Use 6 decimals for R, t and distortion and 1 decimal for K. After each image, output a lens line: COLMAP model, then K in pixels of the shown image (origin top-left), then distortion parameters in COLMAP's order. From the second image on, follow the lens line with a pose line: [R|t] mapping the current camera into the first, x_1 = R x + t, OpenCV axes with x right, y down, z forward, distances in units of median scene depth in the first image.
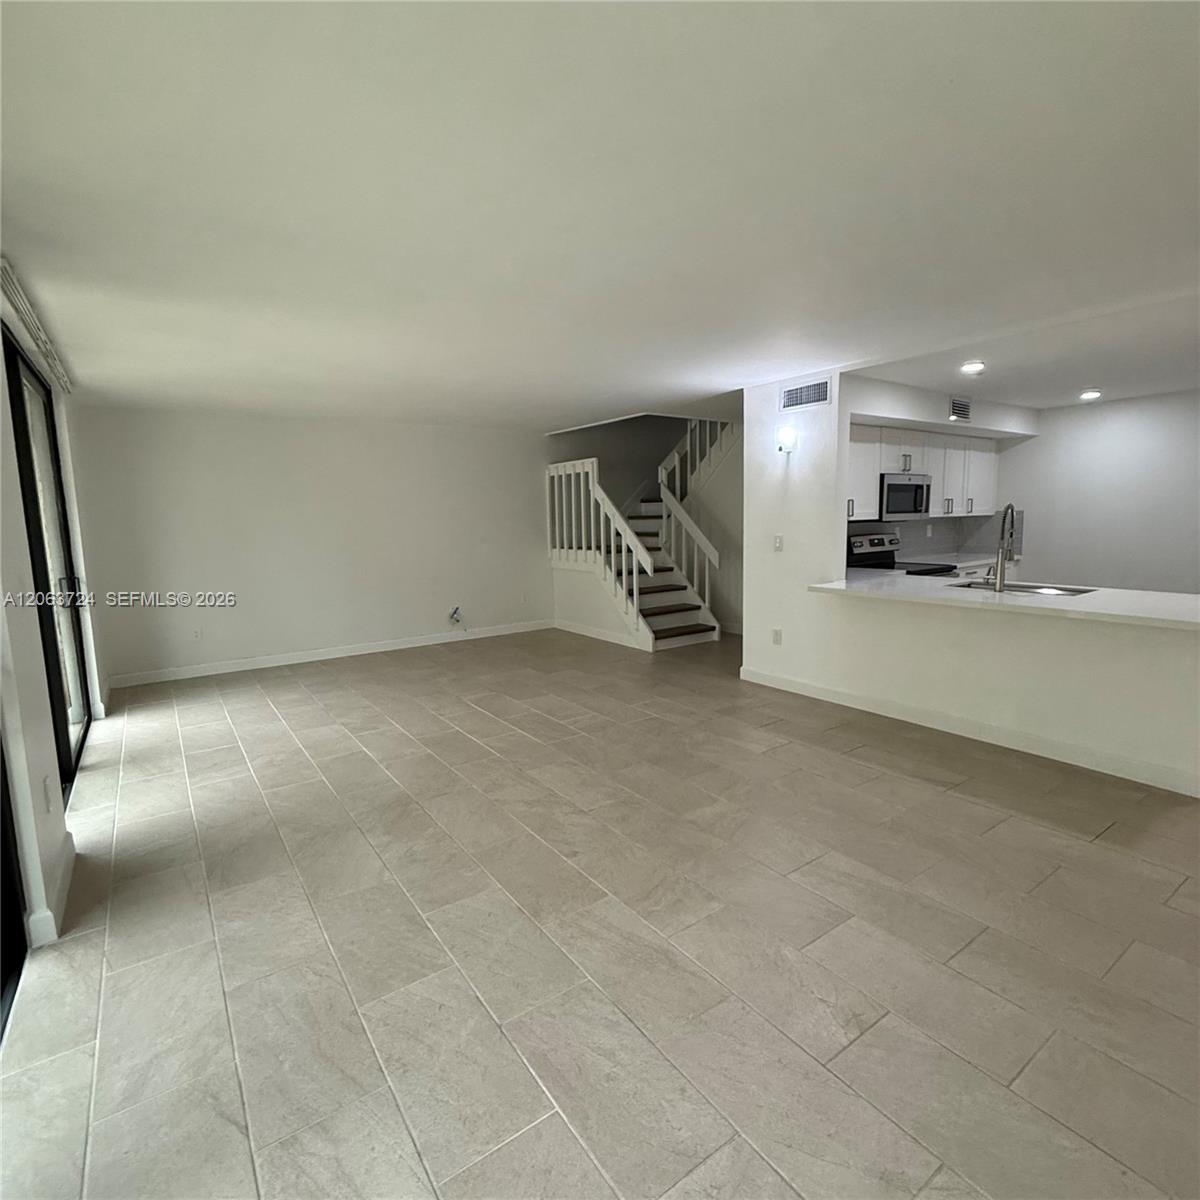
lens RADIAL K [[633.2, 0, 597.9], [0, 633.2, 595.5], [0, 0, 1]] dist [-0.004599, 0.000577]
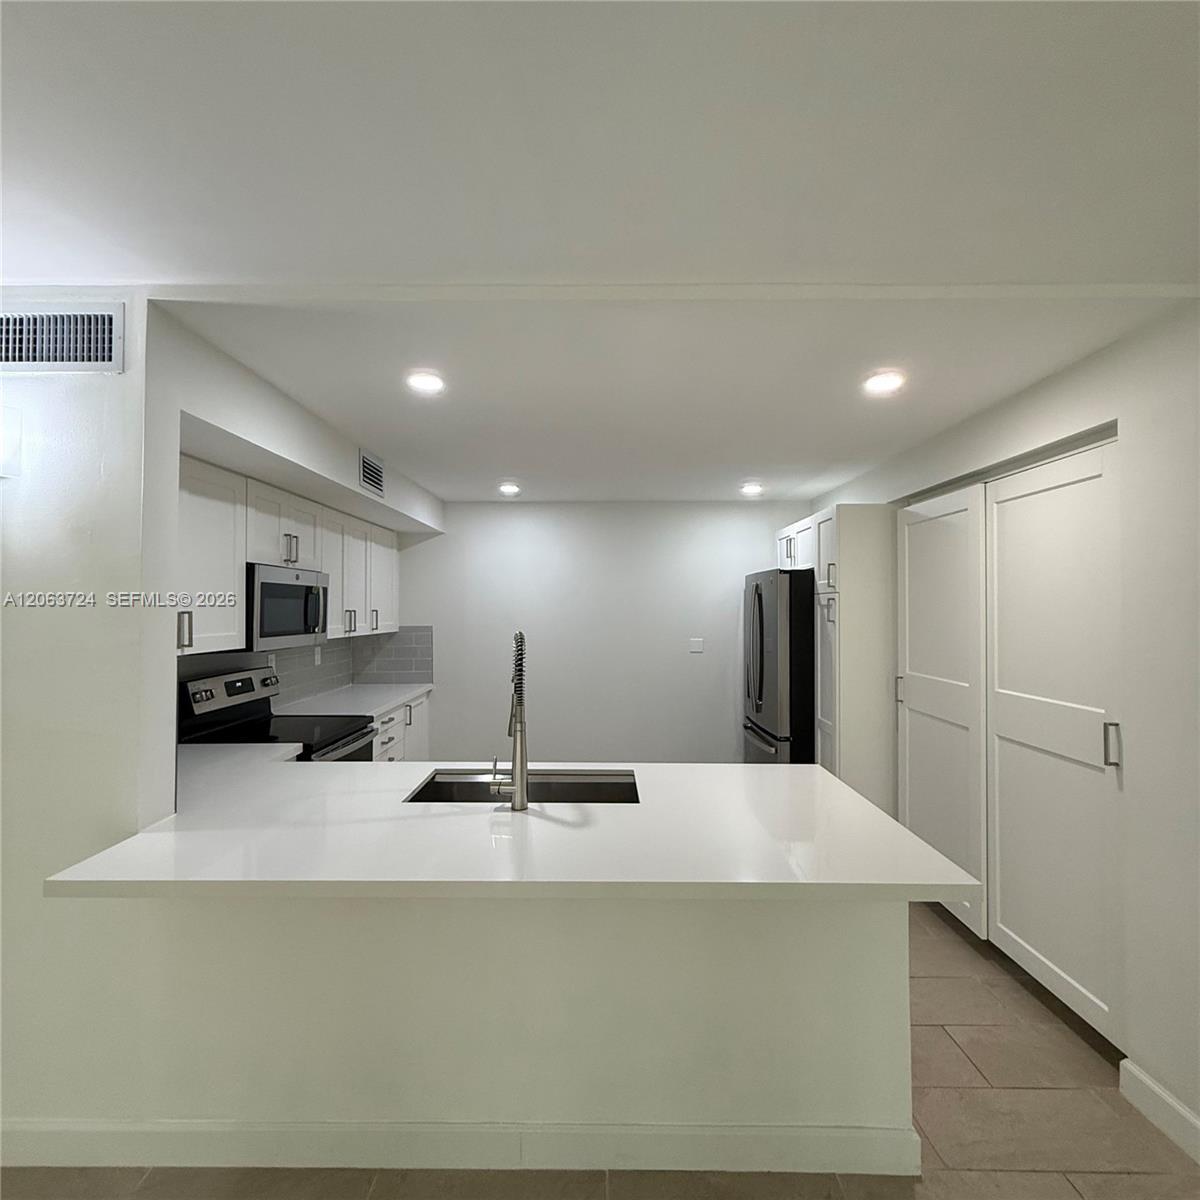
lens RADIAL K [[633.2, 0, 597.9], [0, 633.2, 595.5], [0, 0, 1]] dist [-0.004599, 0.000577]
pose [[0.579738, 0.038784, 0.813880, 0.178910], [0.089257, 0.989832, -0.110748, -0.076983], [-0.809900, 0.136850, 0.570381, 0.442632]]
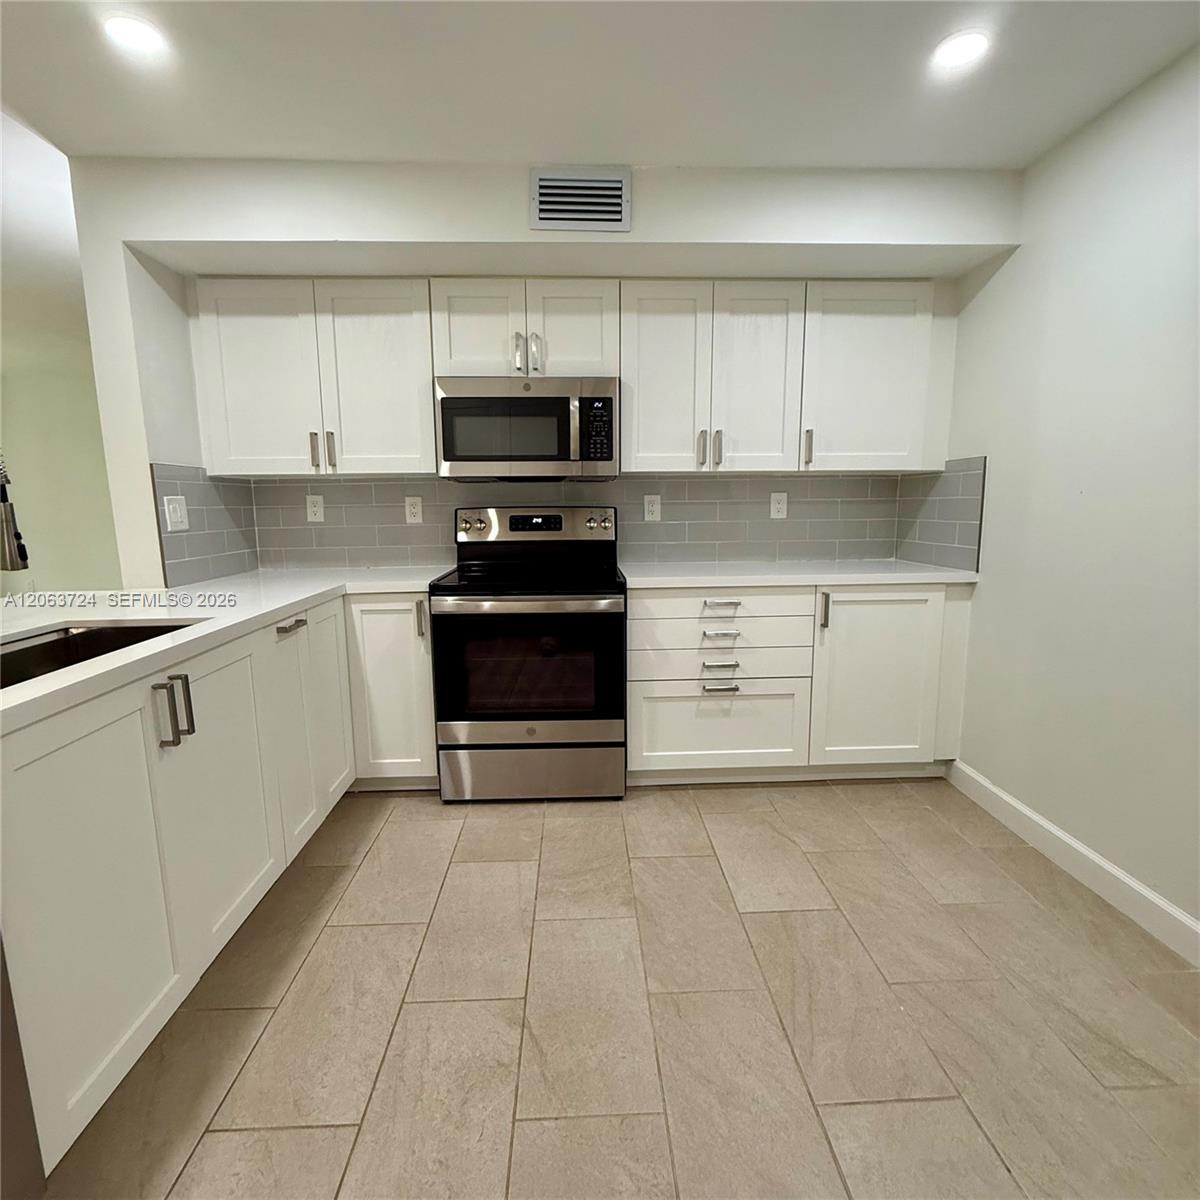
lens RADIAL K [[633.2, 0, 597.9], [0, 633.2, 595.5], [0, 0, 1]] dist [-0.004599, 0.000577]
pose [[0.839462, 0.091324, -0.535689, 0.785744], [-0.077526, 0.995821, 0.048278, -0.057304], [0.537859, 0.001002, 0.843034, 0.630431]]
